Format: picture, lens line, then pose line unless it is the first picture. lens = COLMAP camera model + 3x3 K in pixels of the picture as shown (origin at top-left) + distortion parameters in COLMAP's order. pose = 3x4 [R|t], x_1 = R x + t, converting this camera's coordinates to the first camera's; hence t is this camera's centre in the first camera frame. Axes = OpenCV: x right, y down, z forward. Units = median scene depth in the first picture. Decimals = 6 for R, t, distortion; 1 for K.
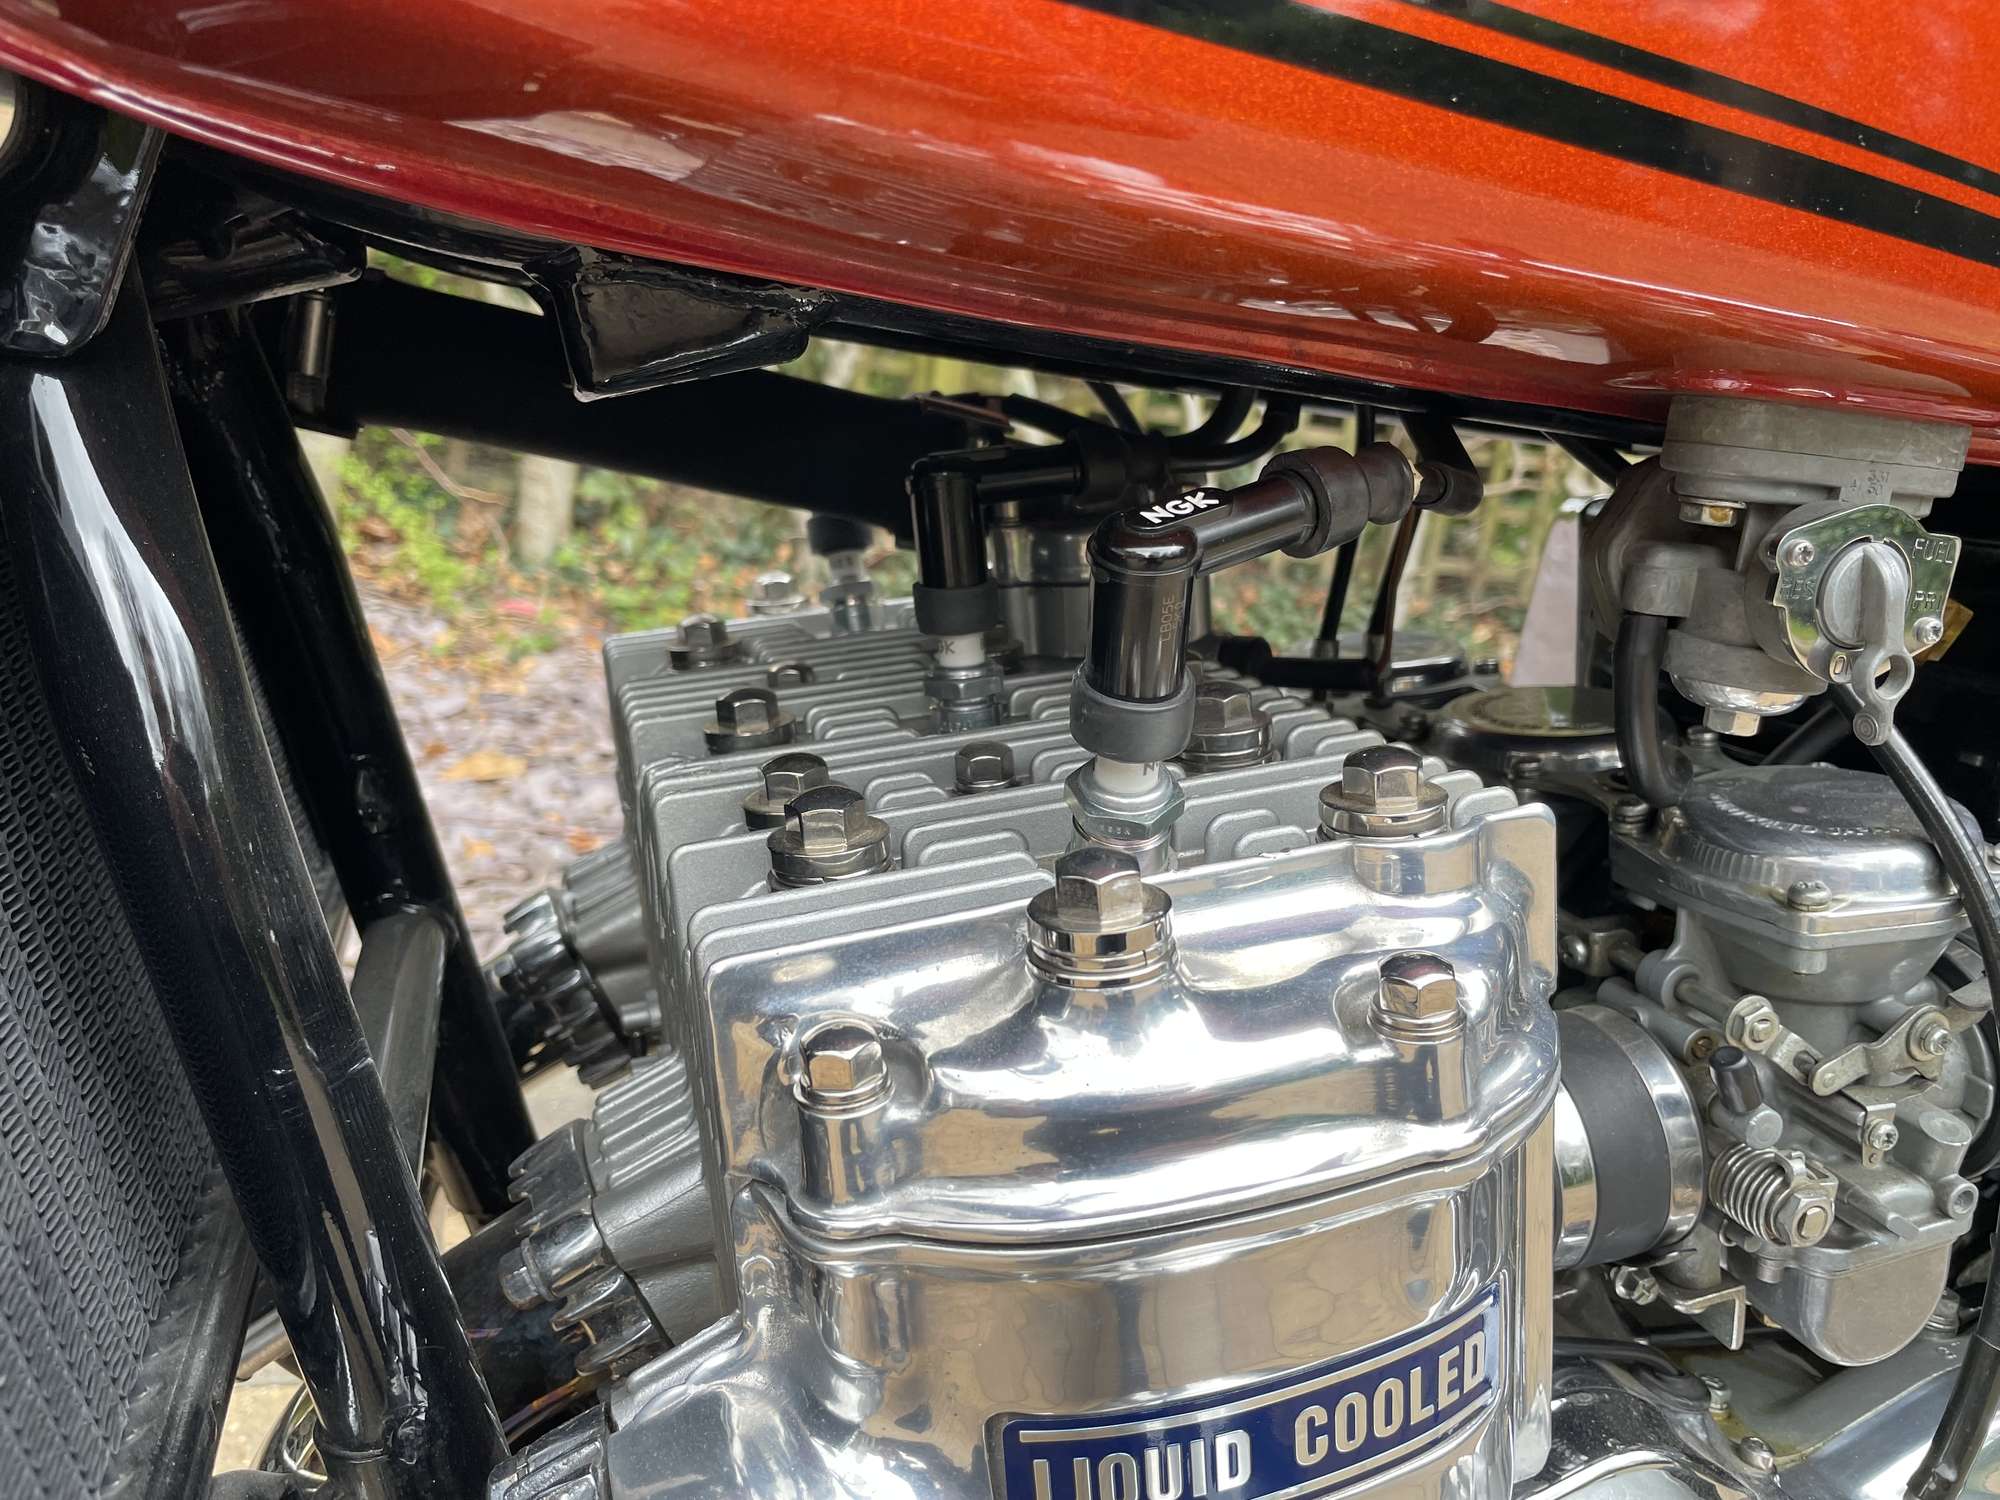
lens RADIAL K [[1522.7, 0, 1008.4], [0, 1522.7, 733.7], [0, 0, 1]] dist [0.094682, -0.129740]
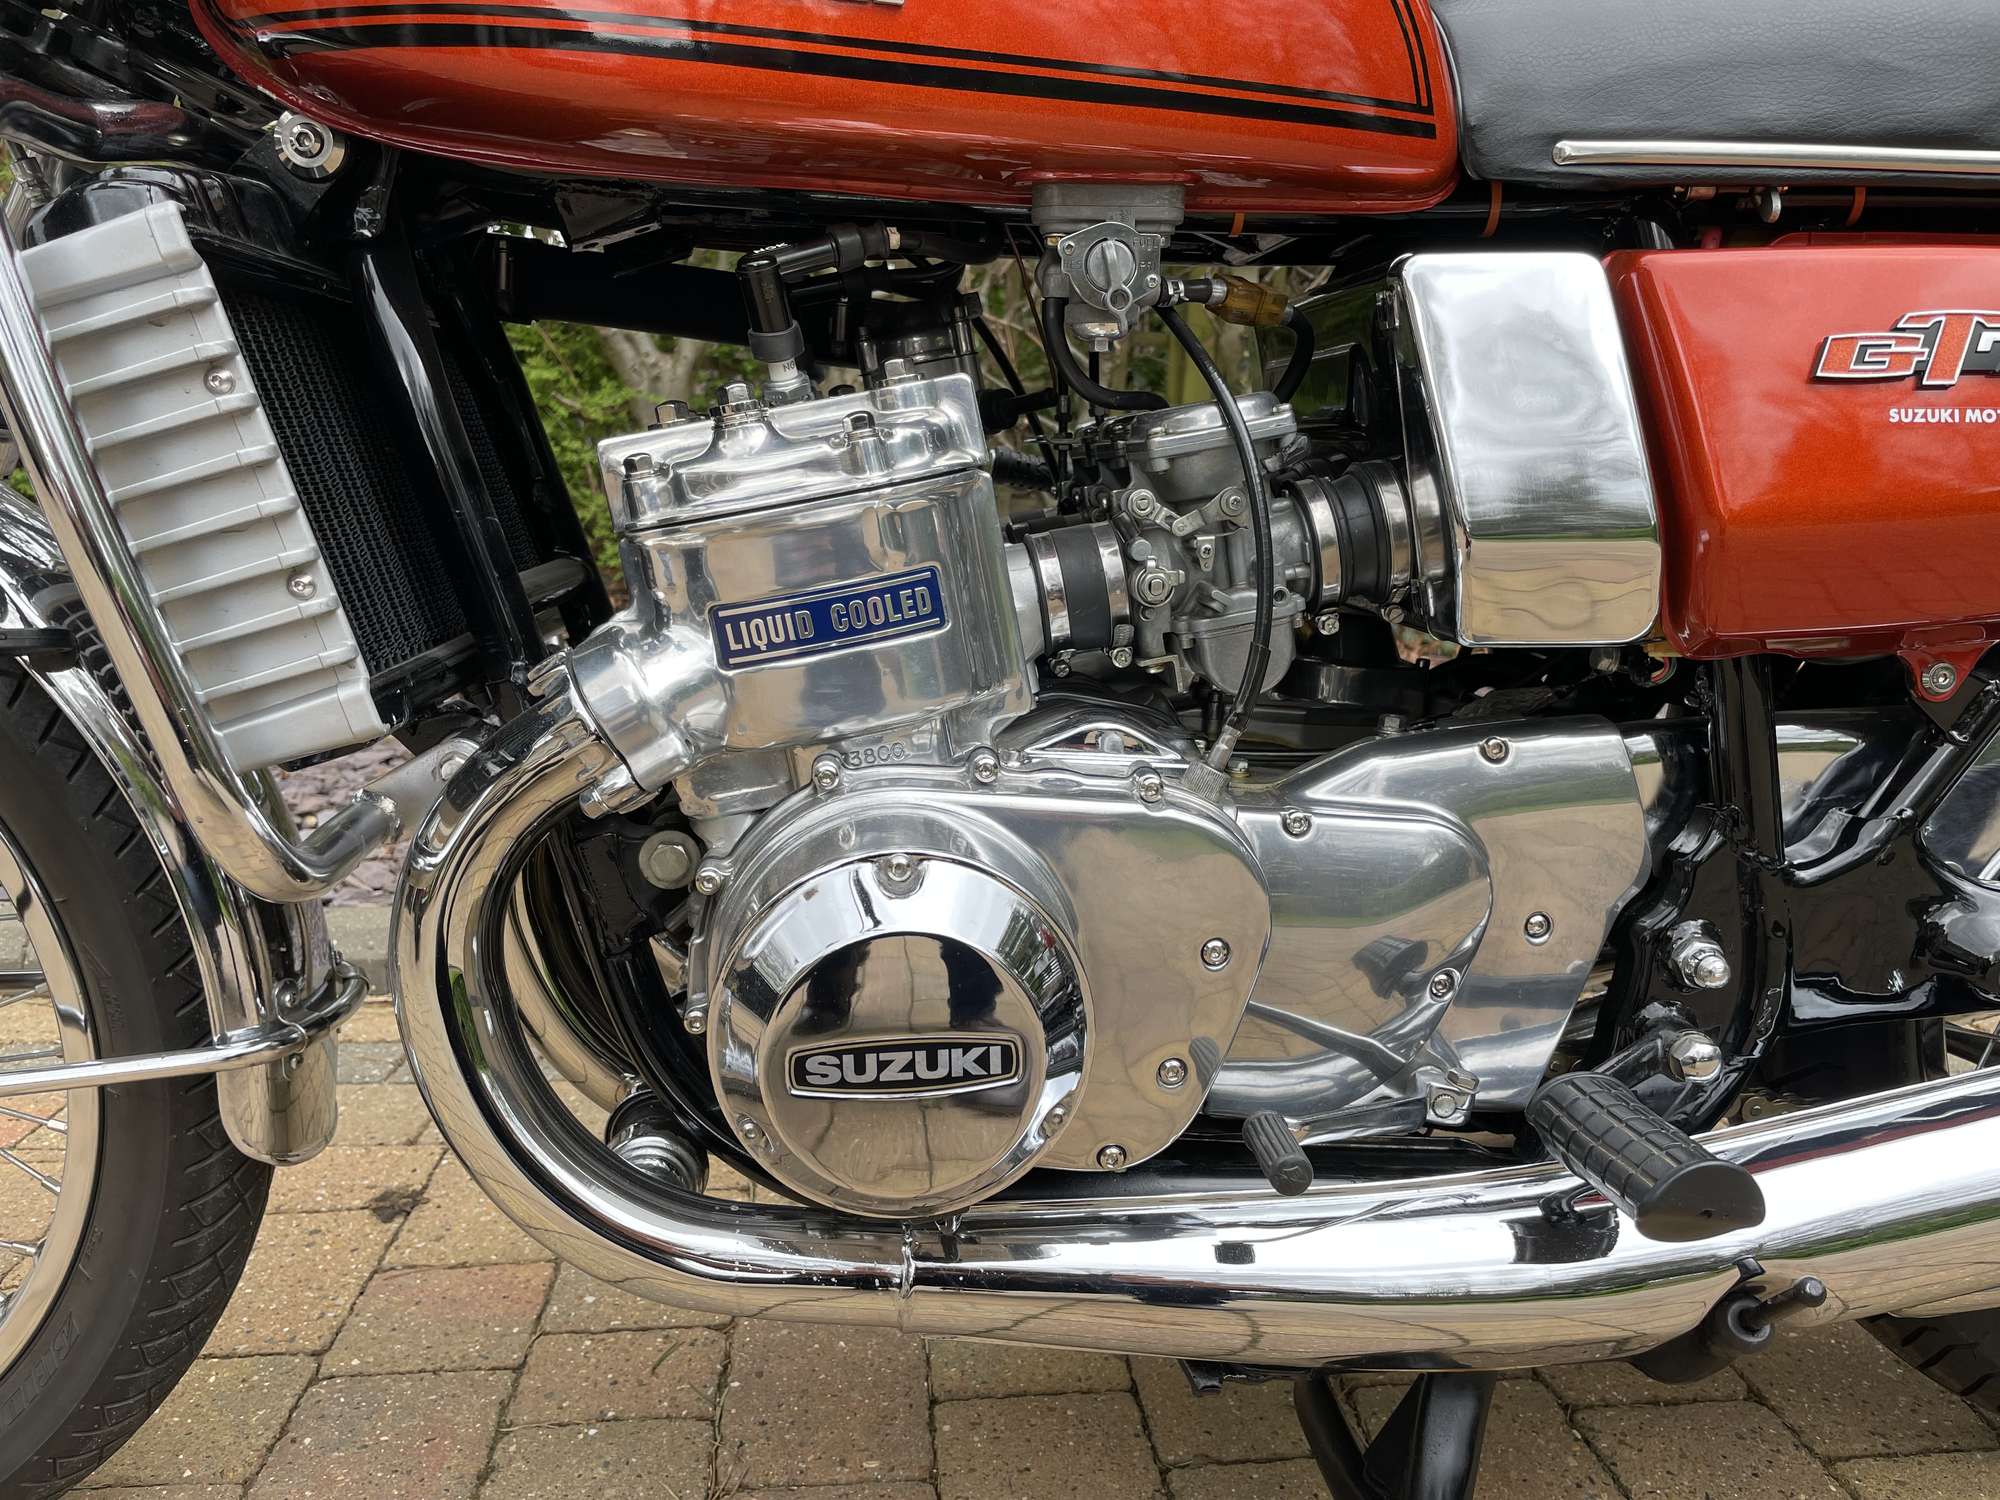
lens RADIAL K [[1537.0, 0, 999.8], [0, 1537.0, 752.0], [0, 0, 1]] dist [0.079392, -0.126801]
pose [[0.969758, -0.056285, -0.237491, 0.779307], [0.046846, 0.997879, -0.045205, 0.608398], [0.239531, 0.032713, 0.970337, -1.006216]]
